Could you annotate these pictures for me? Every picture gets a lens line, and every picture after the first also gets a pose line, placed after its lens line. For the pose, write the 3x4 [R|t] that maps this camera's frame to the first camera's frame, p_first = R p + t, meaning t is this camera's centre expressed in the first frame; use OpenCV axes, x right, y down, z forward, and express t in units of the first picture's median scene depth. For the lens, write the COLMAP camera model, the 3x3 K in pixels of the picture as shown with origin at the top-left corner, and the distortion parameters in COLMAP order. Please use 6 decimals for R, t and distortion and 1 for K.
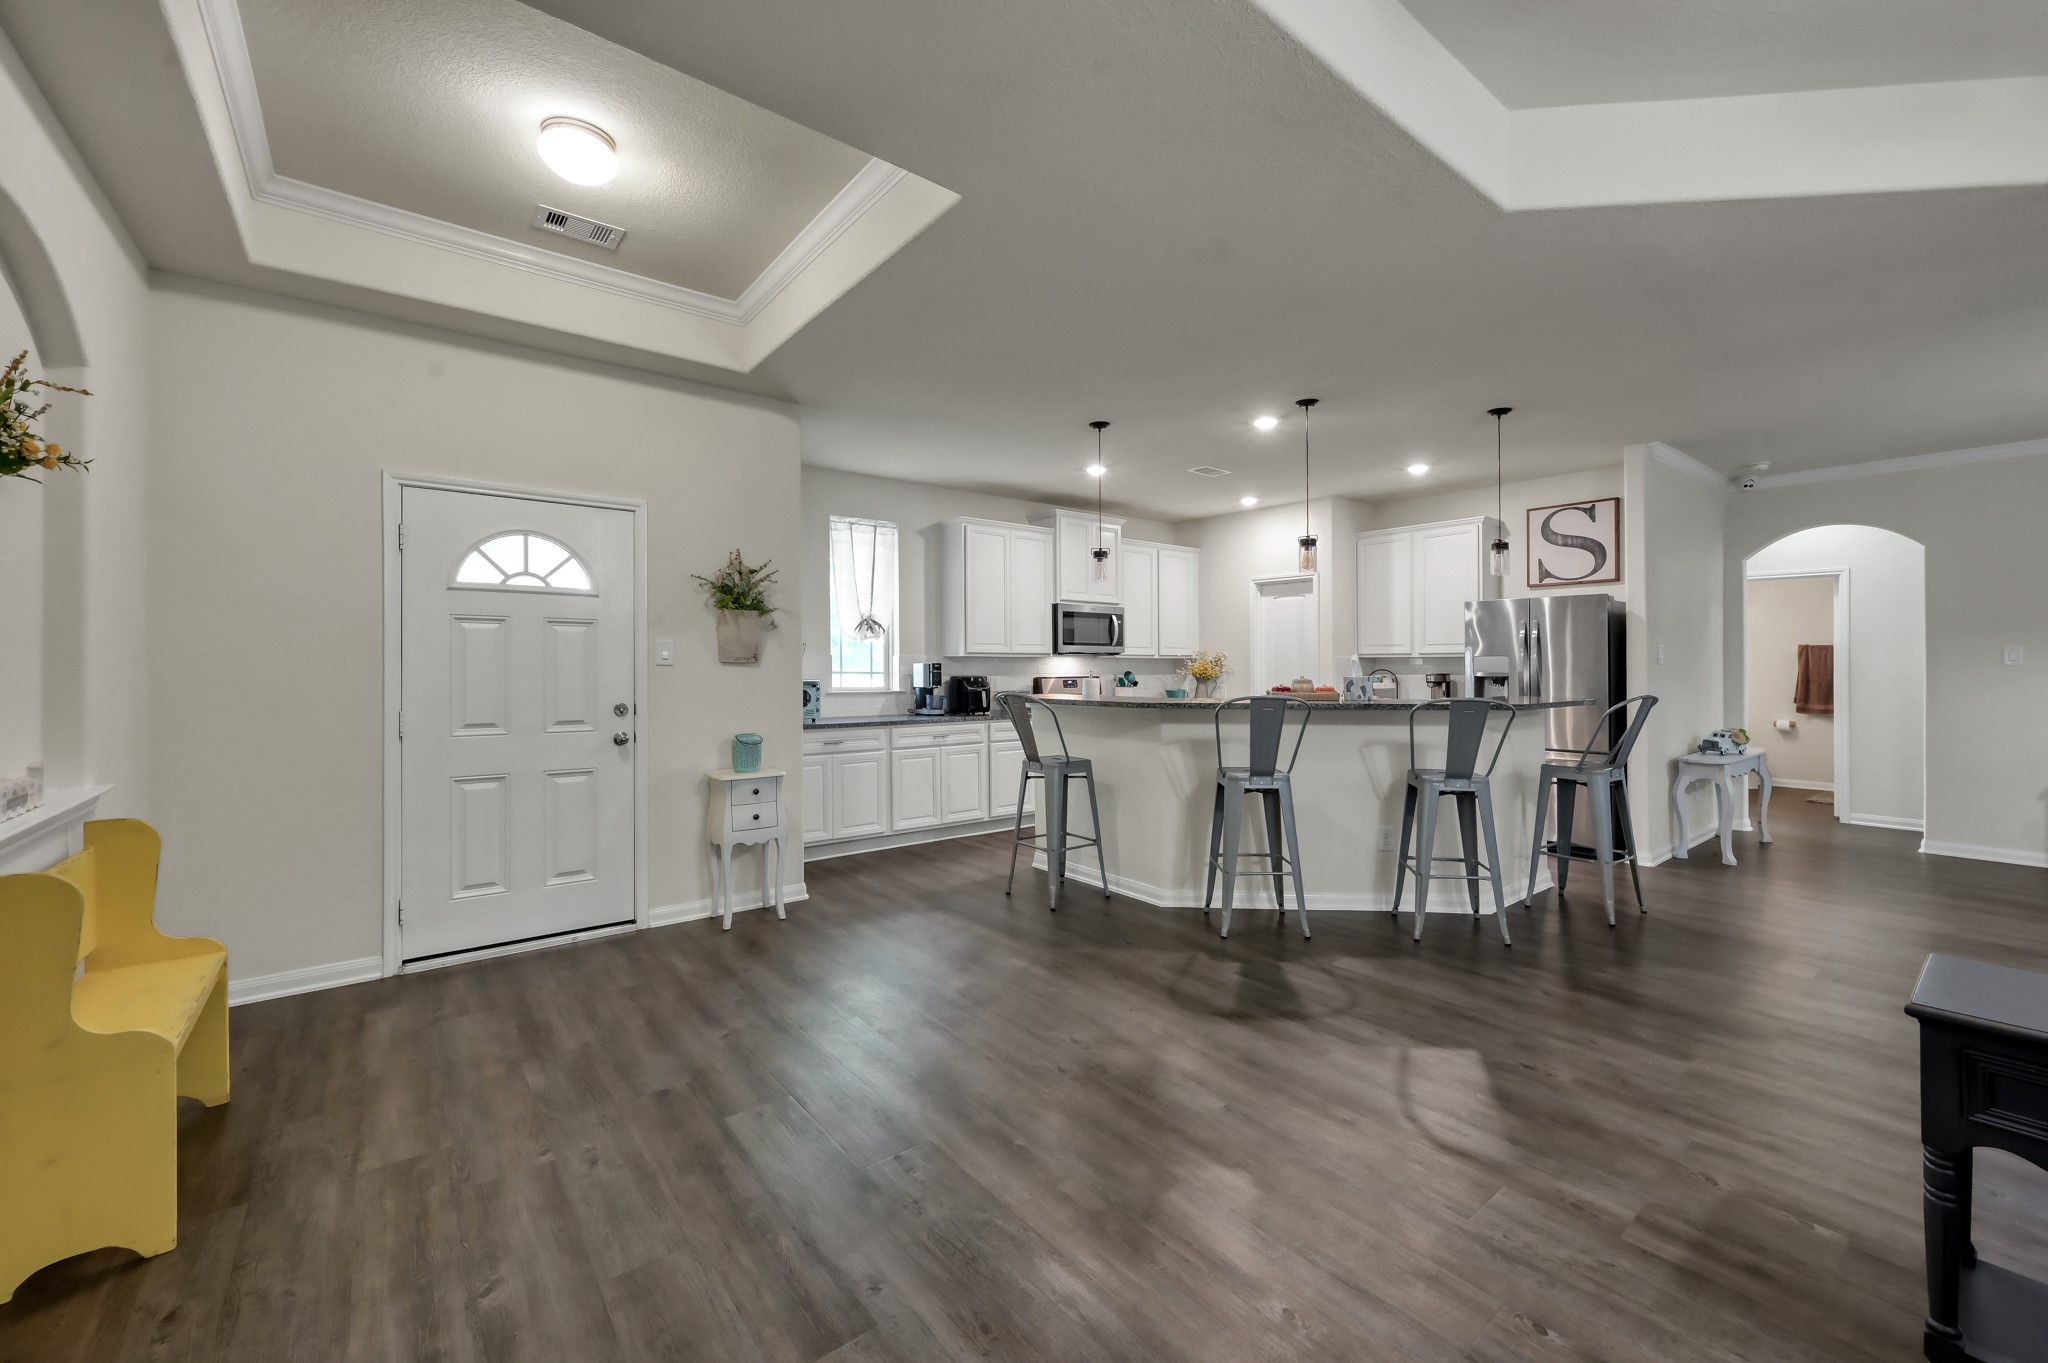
lens RADIAL K [[818.8, 0, 1030.0], [0, 818.8, 668.9], [0, 0, 1]] dist [-0.008355, 0.000265]
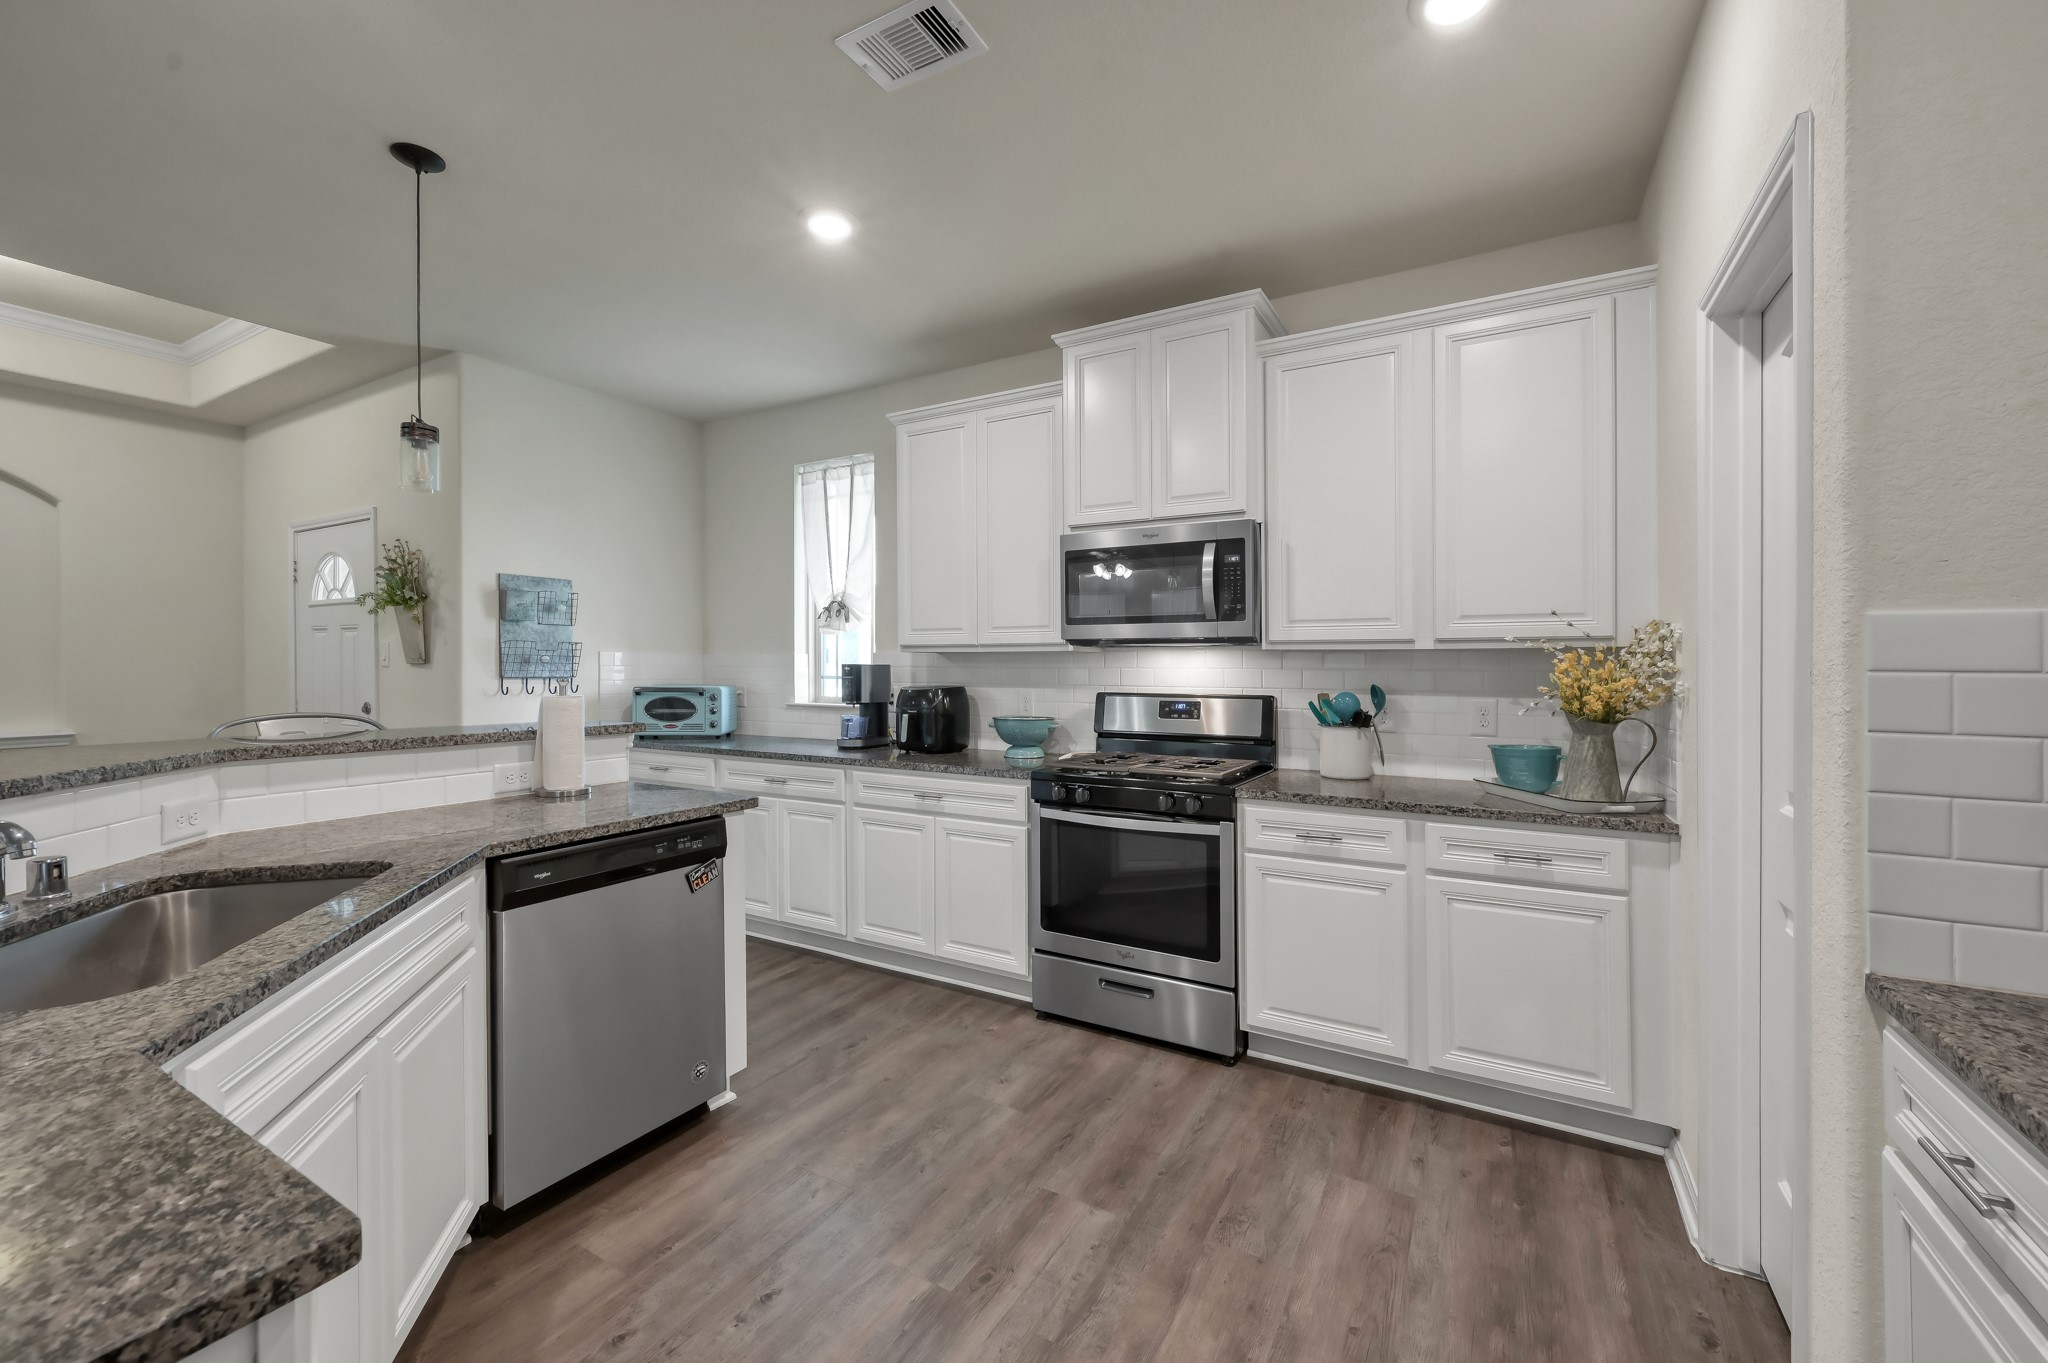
lens RADIAL K [[834.8, 0, 972.3], [0, 834.8, 671.2], [0, 0, 1]] dist [-0.002305, -0.000516]
pose [[0.340894, 0.005989, -0.940083, 0.556987], [-0.008373, 0.999959, 0.003335, -0.004389], [0.940064, 0.006735, 0.340931, 0.943697]]
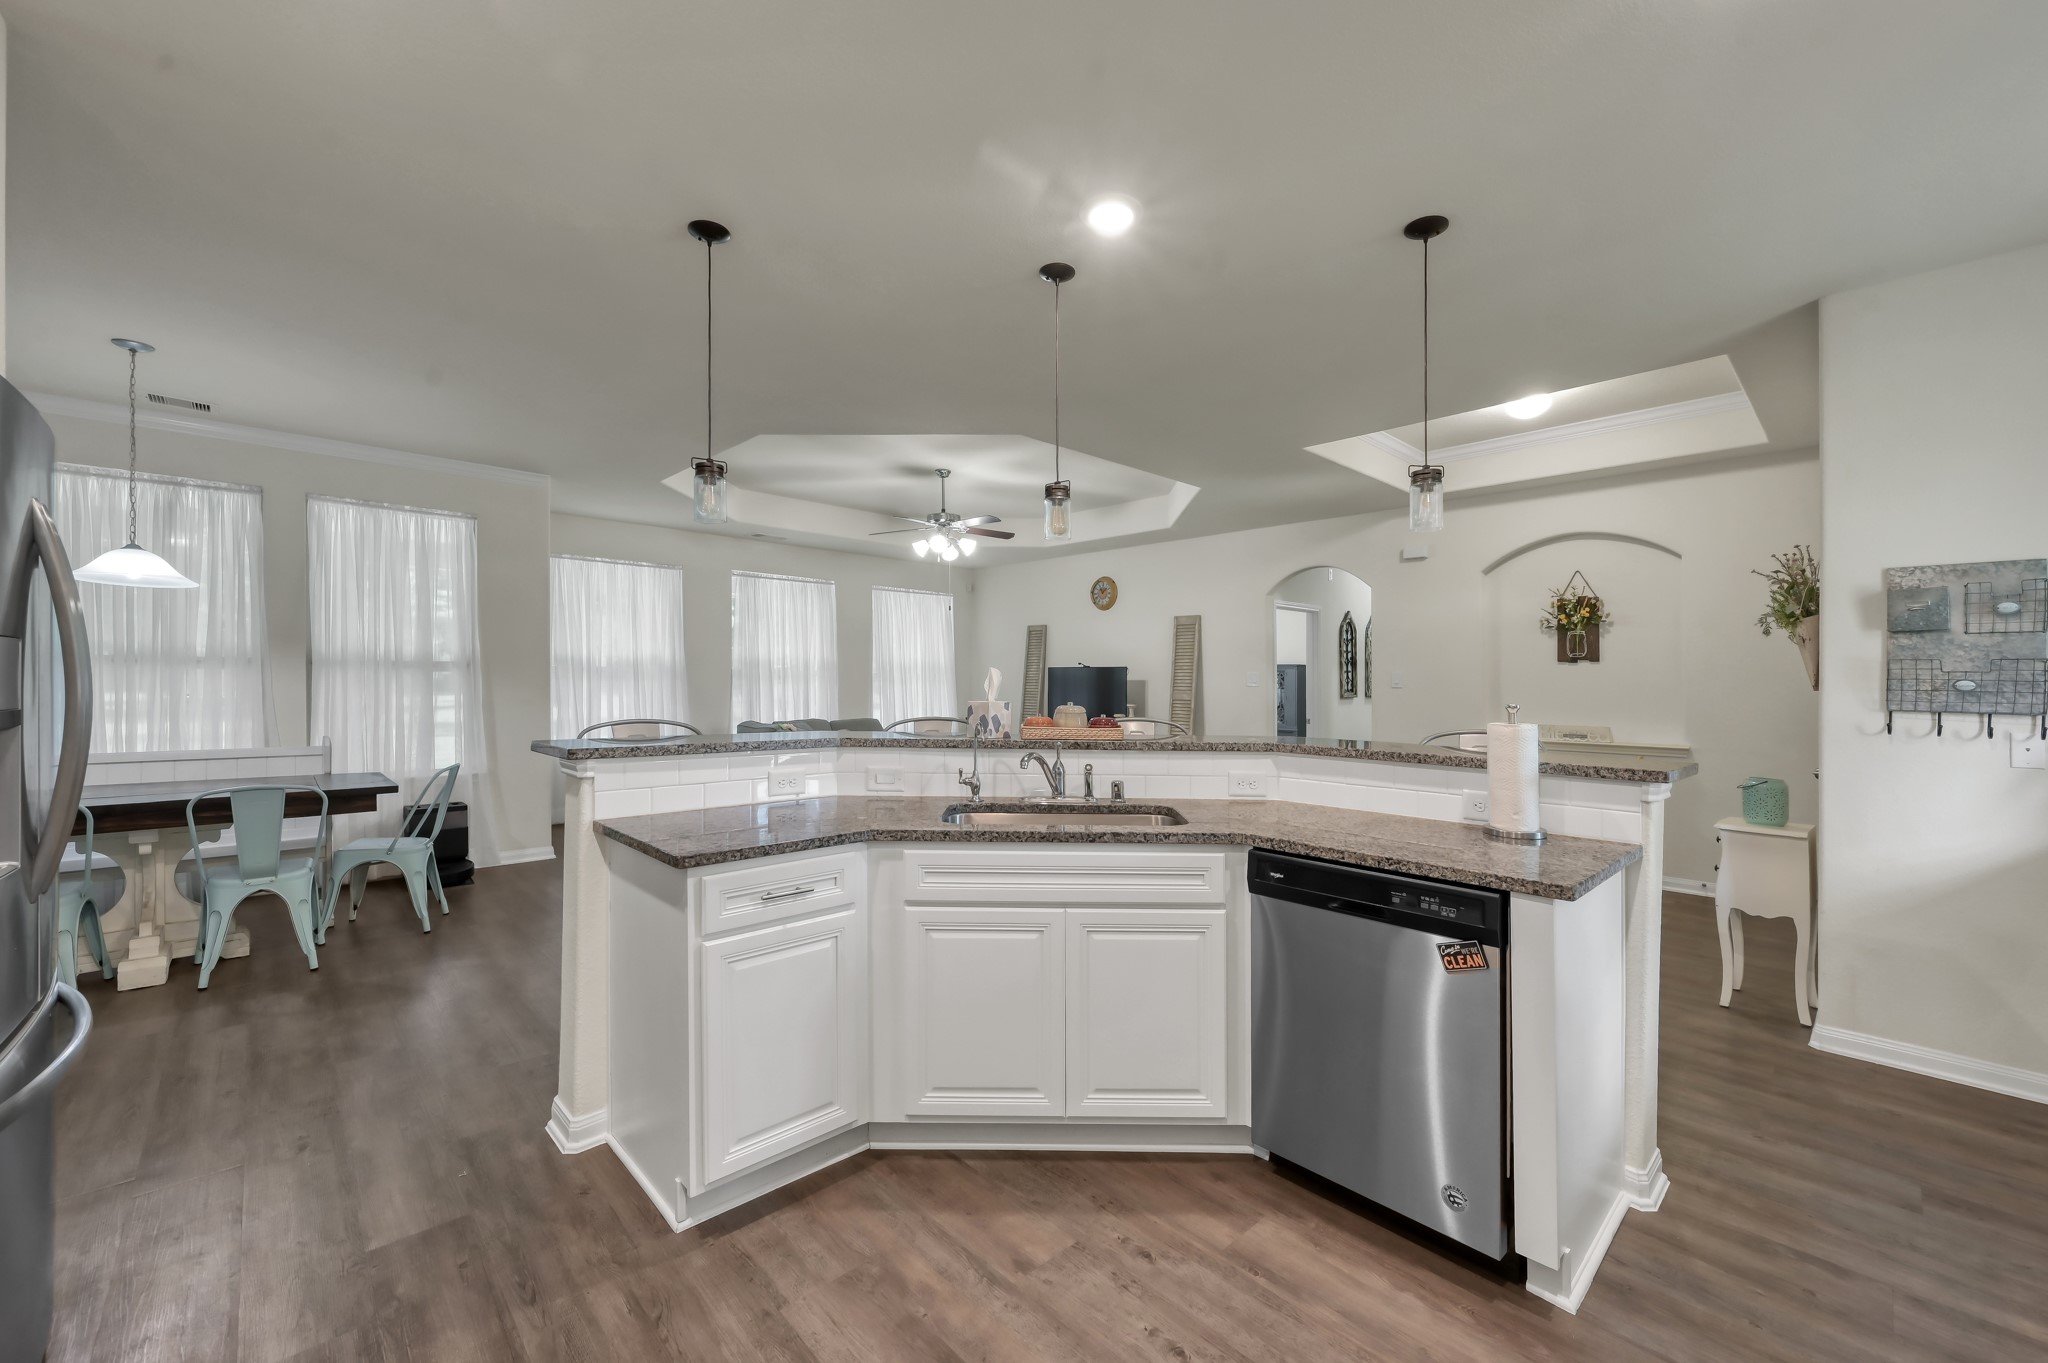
lens RADIAL K [[801.0, 0, 1067.9], [0, 801.0, 690.1], [0, 0, 1]] dist [-0.011575, 0.000016]
pose [[-0.992646, -0.008991, -0.120722, 0.318415], [-0.011135, 0.999792, 0.017097, -0.008538], [0.120543, 0.018316, -0.992539, 1.246255]]
